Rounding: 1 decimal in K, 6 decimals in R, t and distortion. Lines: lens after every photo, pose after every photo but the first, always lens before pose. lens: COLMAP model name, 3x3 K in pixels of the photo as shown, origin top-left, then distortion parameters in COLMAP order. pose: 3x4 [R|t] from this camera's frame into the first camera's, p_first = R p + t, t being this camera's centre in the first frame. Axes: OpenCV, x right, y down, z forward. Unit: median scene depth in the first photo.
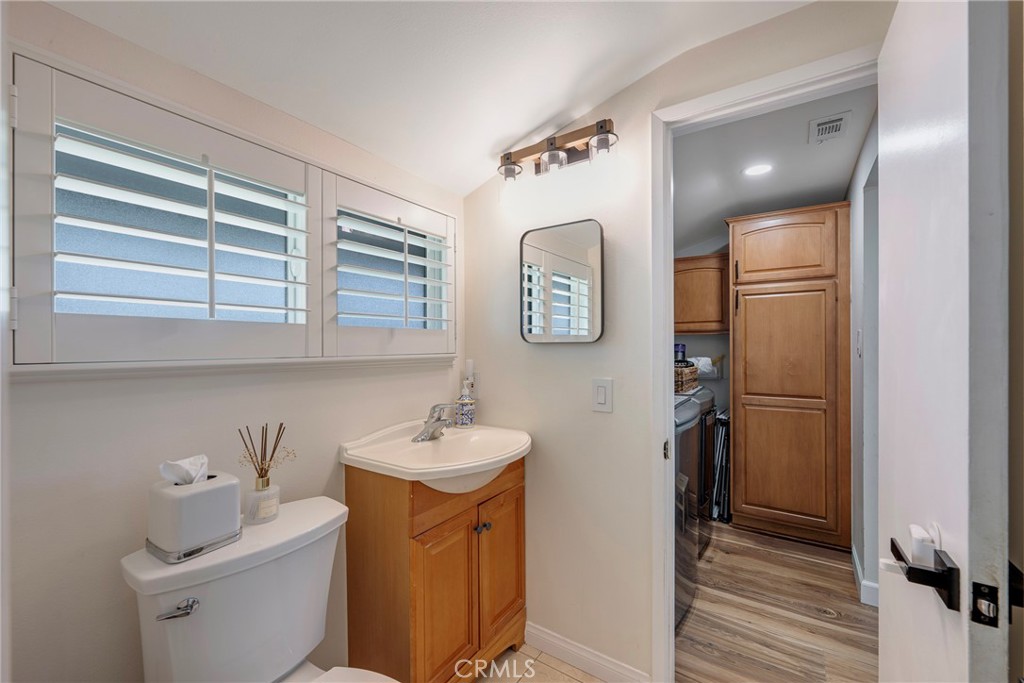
lens RADIAL K [[382.8, 0, 541.3], [0, 382.8, 346.1], [0, 0, 1]] dist [-0.000025, -0.000006]
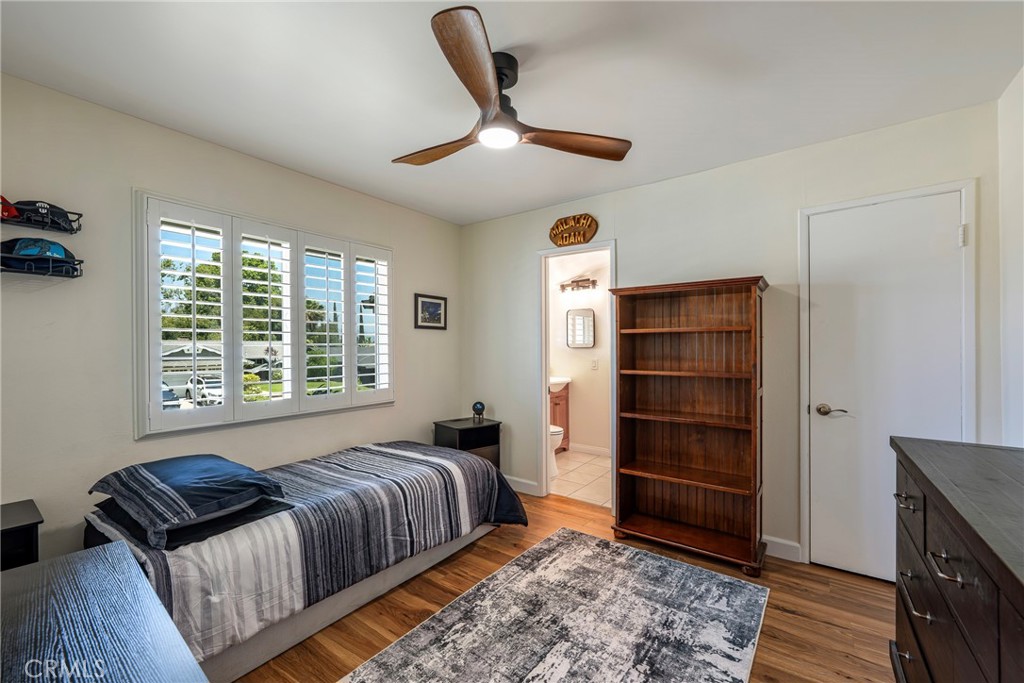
lens RADIAL K [[412.0, 0, 511.9], [0, 412.0, 347.6], [0, 0, 1]] dist [-0.004350, -0.000405]
pose [[0.997794, -0.007570, -0.065952, -0.171045], [0.007512, 0.999971, -0.001124, -0.004202], [0.065958, 0.000626, 0.997822, -1.413342]]
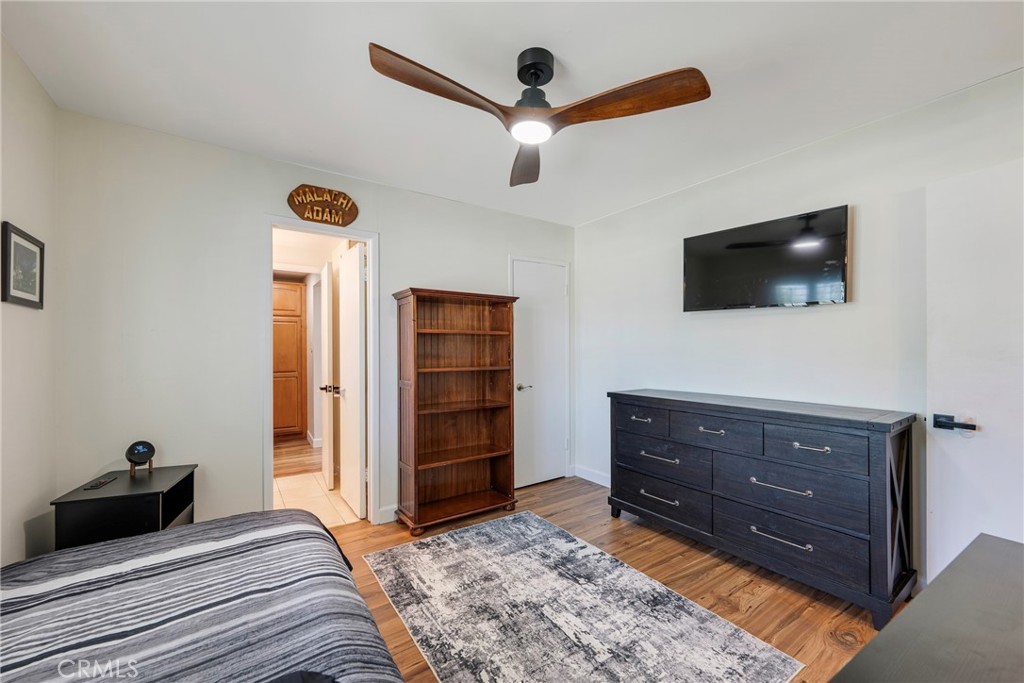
lens RADIAL K [[403.5, 0, 511.6], [0, 403.5, 347.4], [0, 0, 1]] dist [-0.005798, 0.000024]
pose [[0.390956, -0.004075, 0.920401, -0.843849], [0.003786, 0.999989, 0.002820, -0.003547], [-0.920402, 0.002382, 0.390967, -0.966982]]
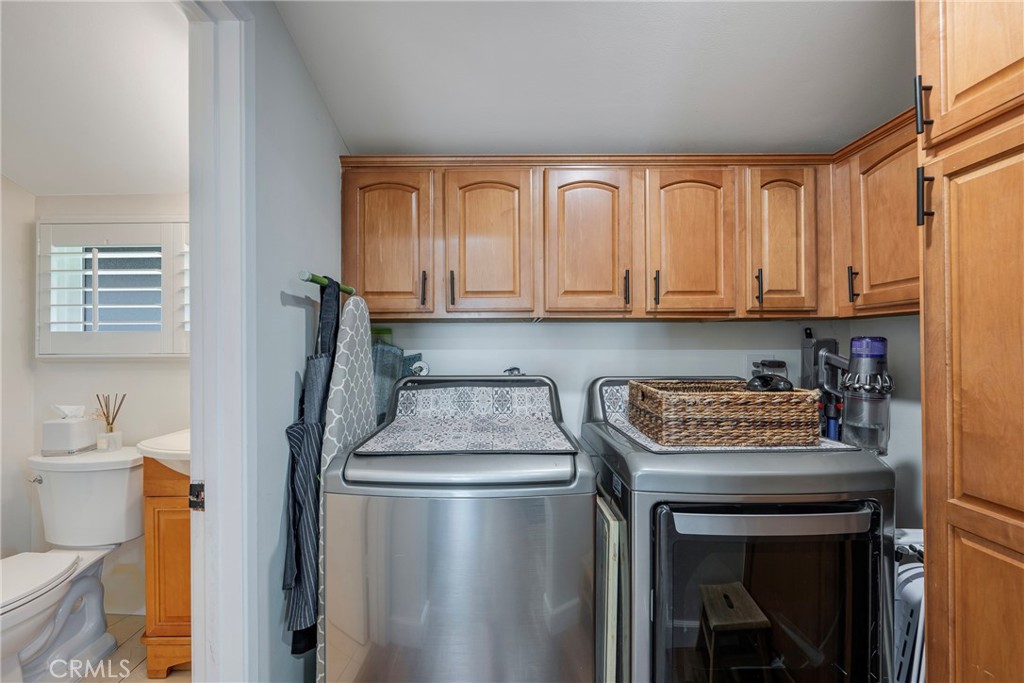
lens RADIAL K [[413.9, 0, 508.5], [0, 413.9, 345.0], [0, 0, 1]] dist [0.000960, 0.000075]
pose [[0.550420, -0.005674, -0.834869, 0.643422], [0.004973, 0.999981, -0.003517, 0.003553], [0.834873, -0.002216, 0.550438, 0.542362]]
